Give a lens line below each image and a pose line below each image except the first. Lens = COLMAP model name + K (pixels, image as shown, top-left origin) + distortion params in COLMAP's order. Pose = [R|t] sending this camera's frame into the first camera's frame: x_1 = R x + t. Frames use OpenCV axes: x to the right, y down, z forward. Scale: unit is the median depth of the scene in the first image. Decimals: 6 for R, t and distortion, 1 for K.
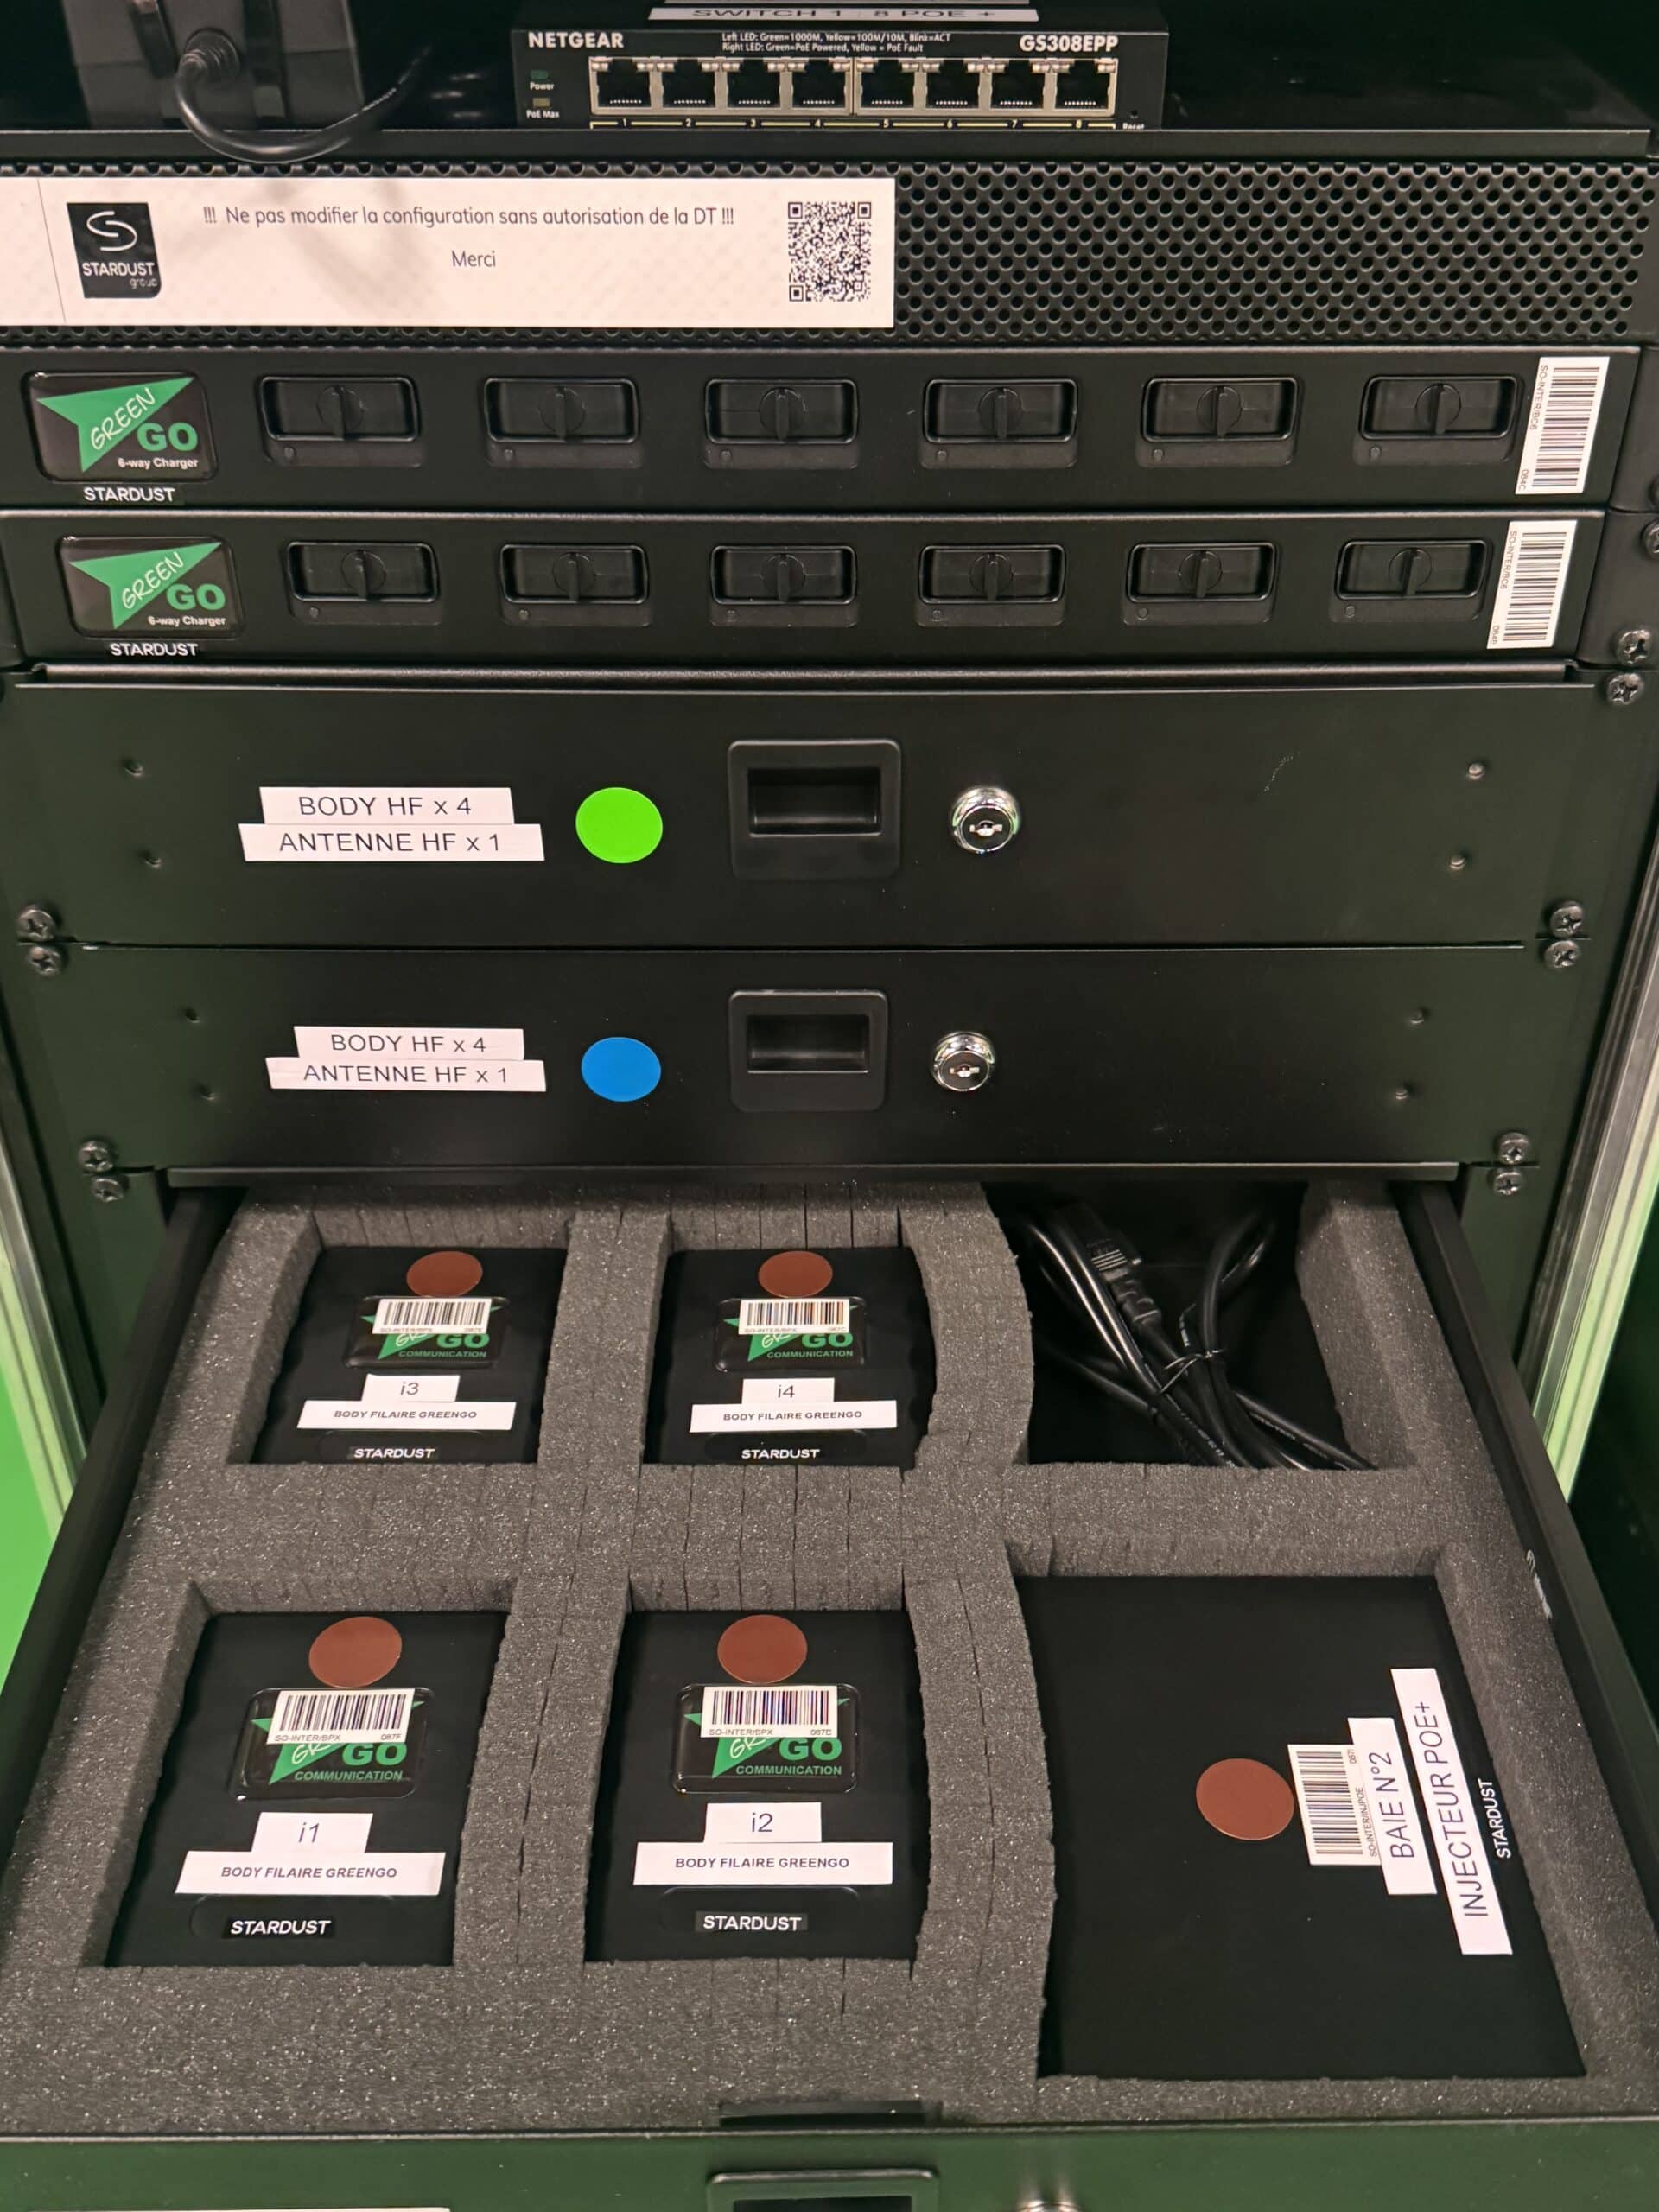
lens RADIAL K [[2187.4, 0, 826.3], [0, 2187.4, 1095.1], [0, 0, 1]] dist [-0.001754, 0.000000]
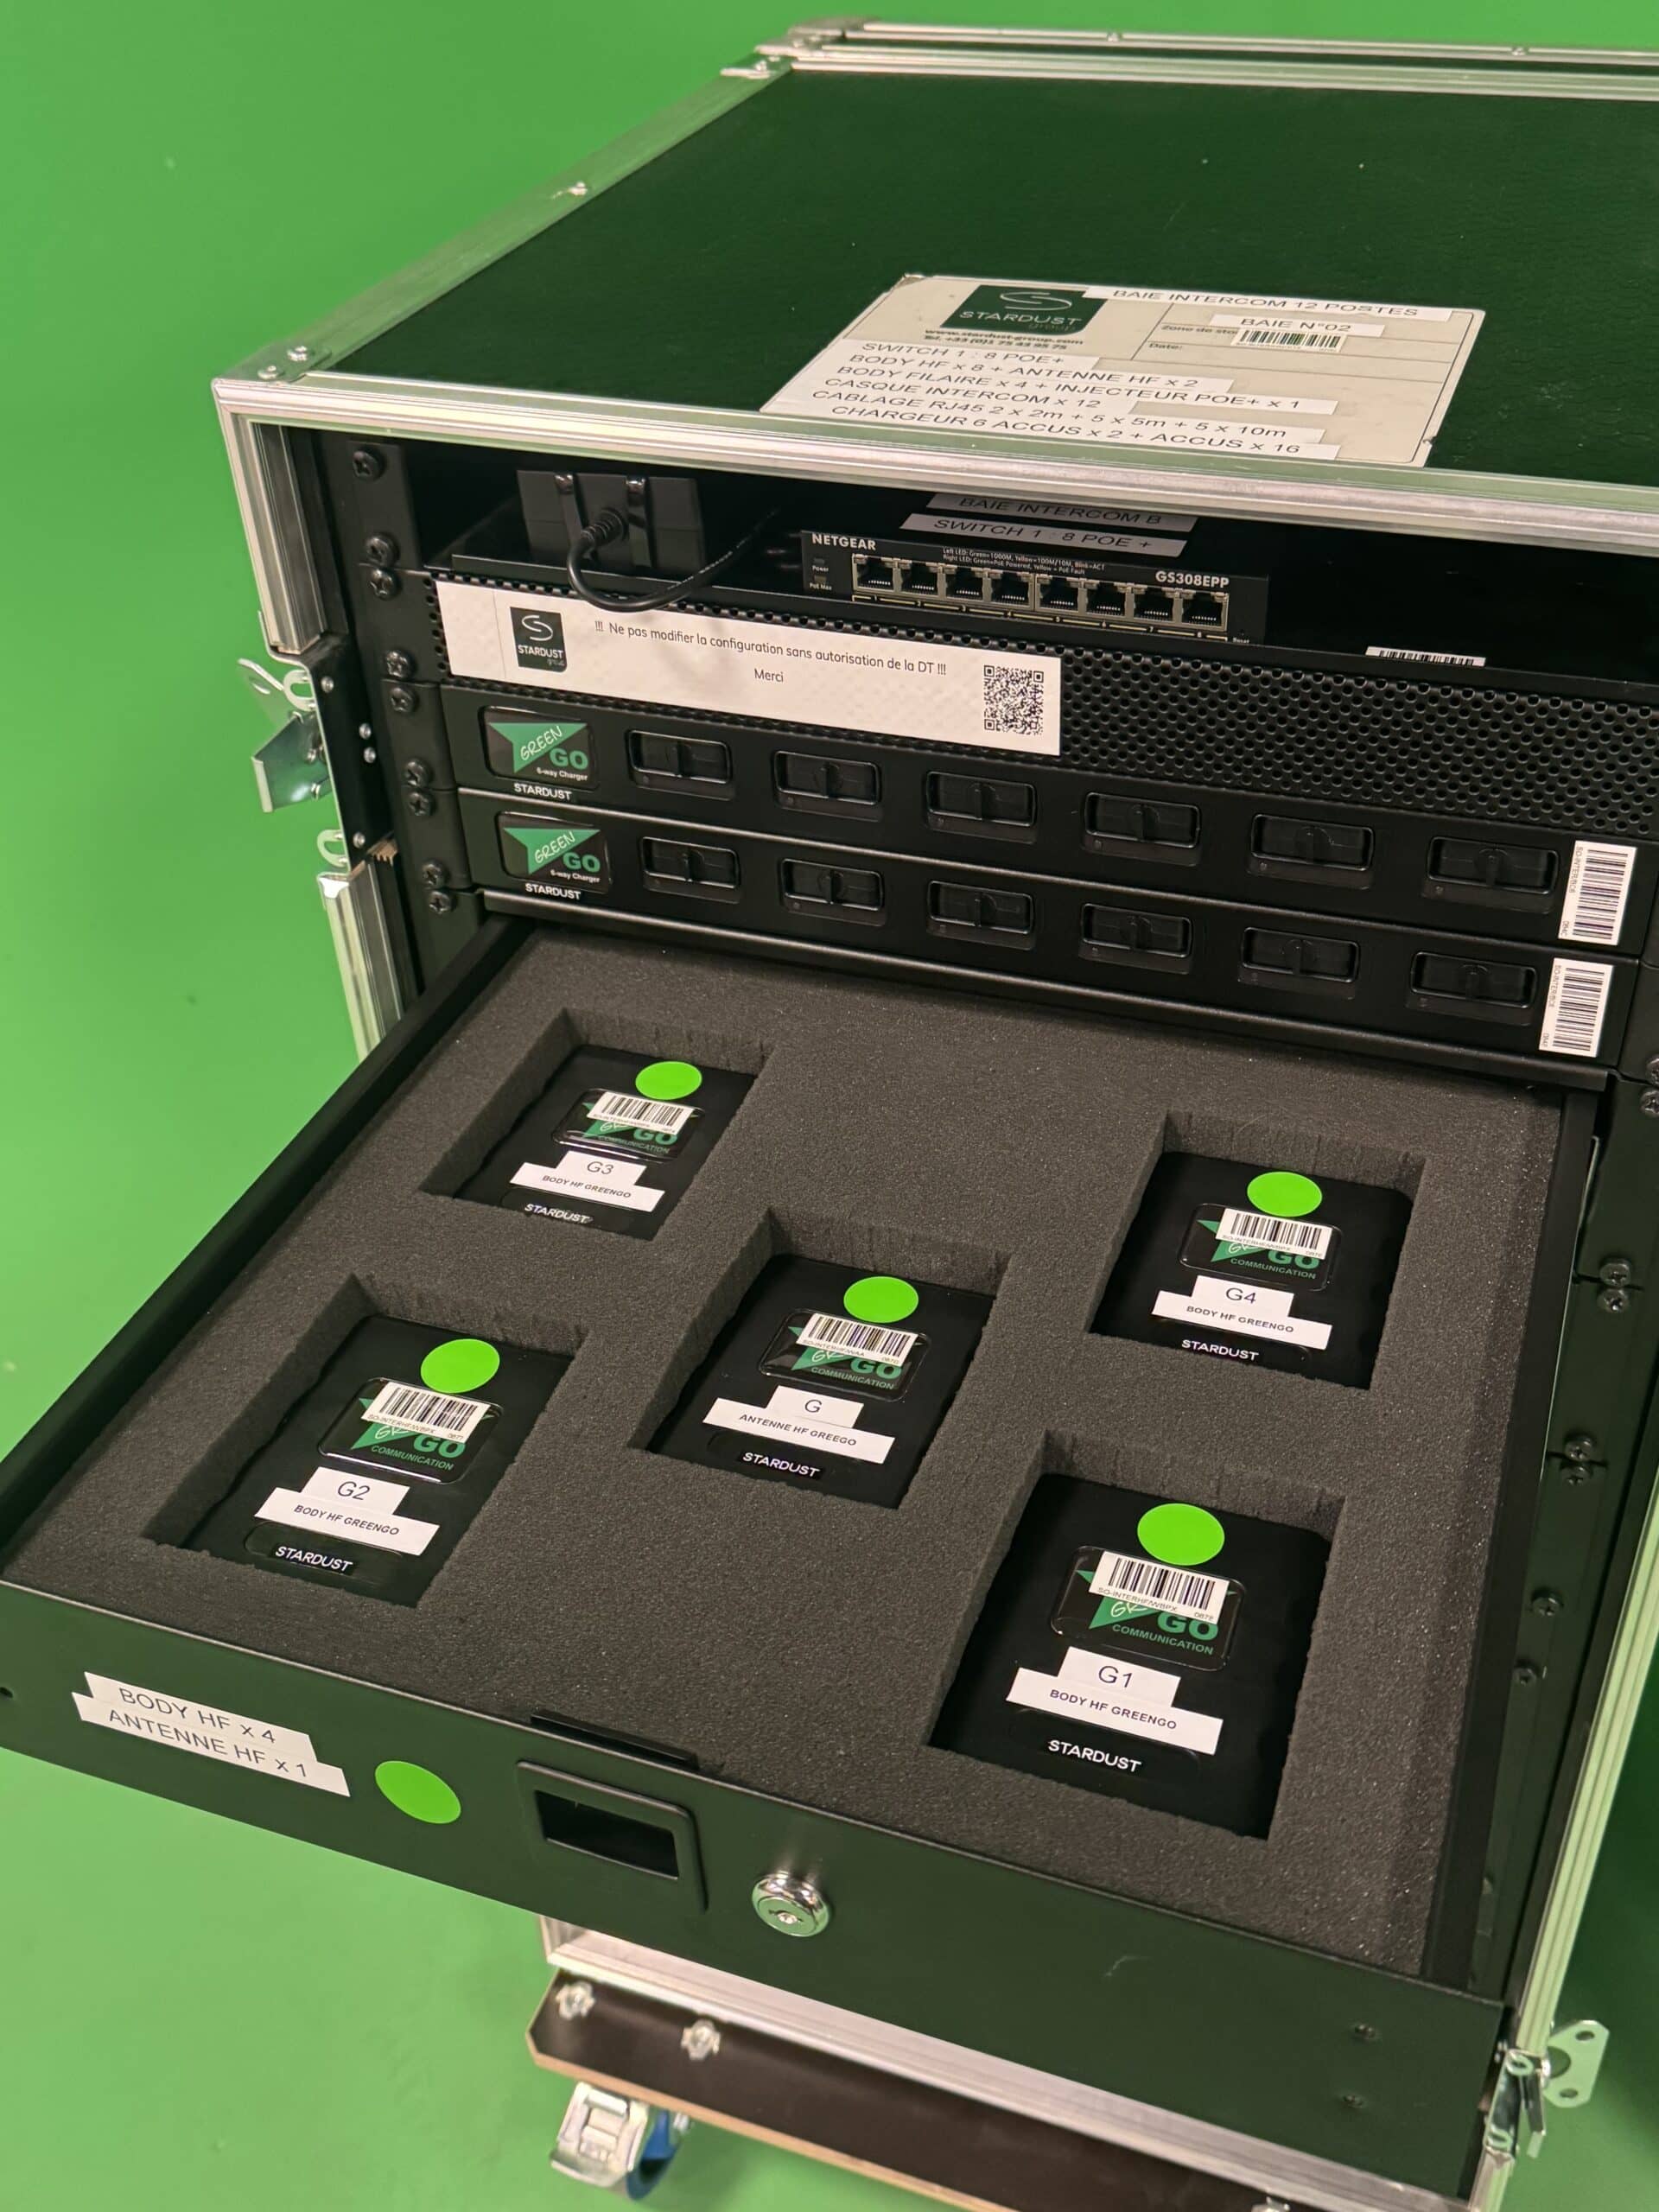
lens RADIAL K [[2187.4, 0, 804.0], [0, 2187.4, 1117.0], [0, 0, 1]] dist [-0.001754, 0.000000]
pose [[0.929576, 0.180358, -0.321496, 0.351757], [-0.174865, 0.983511, 0.046140, -0.168130], [0.324517, 0.013327, 0.945786, -0.304369]]
